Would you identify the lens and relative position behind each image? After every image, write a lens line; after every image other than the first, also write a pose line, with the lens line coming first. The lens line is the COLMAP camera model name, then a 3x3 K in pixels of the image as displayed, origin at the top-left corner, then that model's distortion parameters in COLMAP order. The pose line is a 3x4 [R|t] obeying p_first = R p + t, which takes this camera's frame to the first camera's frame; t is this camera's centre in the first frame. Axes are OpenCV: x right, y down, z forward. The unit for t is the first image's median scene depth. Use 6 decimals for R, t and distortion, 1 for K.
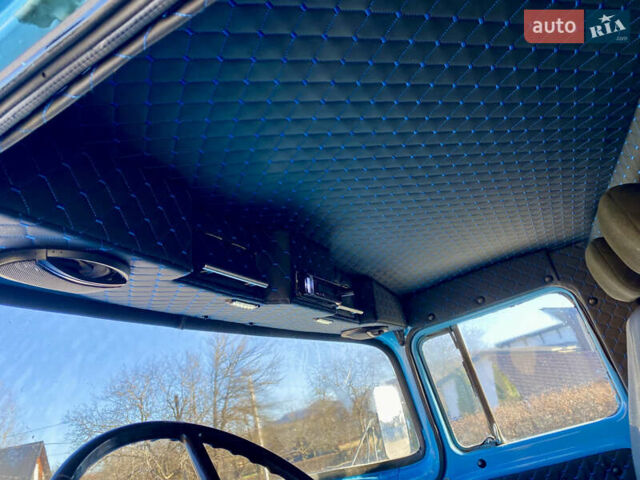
lens RADIAL K [[469.7, 0, 320.0], [0, 469.7, 240.0], [0, 0, 1]] dist [0.007137, -0.005200]
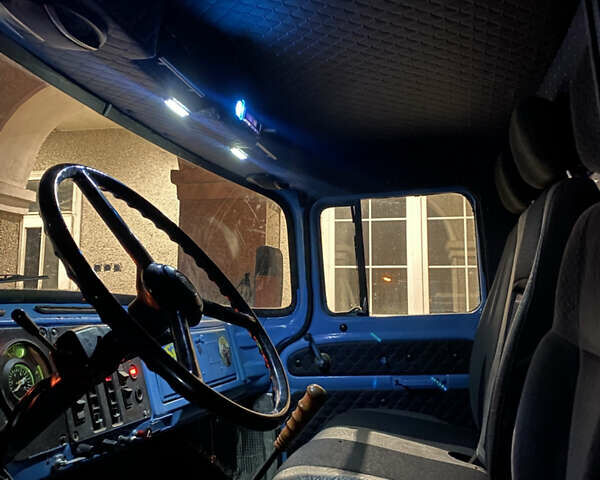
lens RADIAL K [[616.7, 0, 300.0], [0, 616.7, 240.0], [0, 0, 1]] dist [0.047586, -0.018592]
pose [[0.951393, 0.243315, 0.188809, -0.058802], [-0.279557, 0.939504, 0.197940, 0.042355], [-0.129225, -0.241101, 0.961858, -0.275396]]
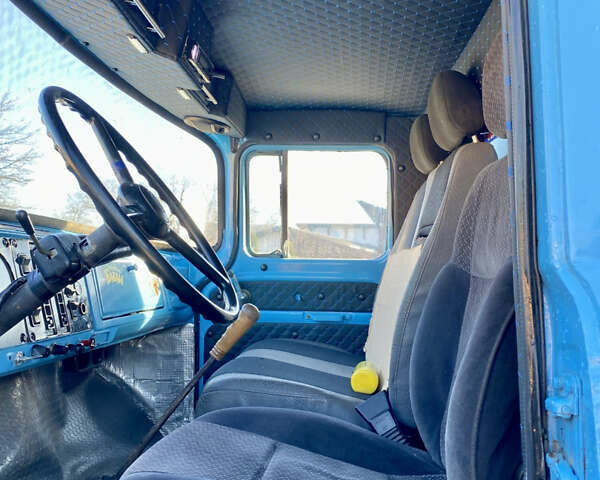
lens RADIAL K [[616.7, 0, 300.0], [0, 616.7, 240.0], [0, 0, 1]] dist [0.047586, -0.018592]
pose [[0.889710, 0.288403, 0.353892, -0.136950], [-0.374551, 0.904337, 0.204661, 0.072734], [-0.261013, -0.314639, 0.912620, -0.392256]]
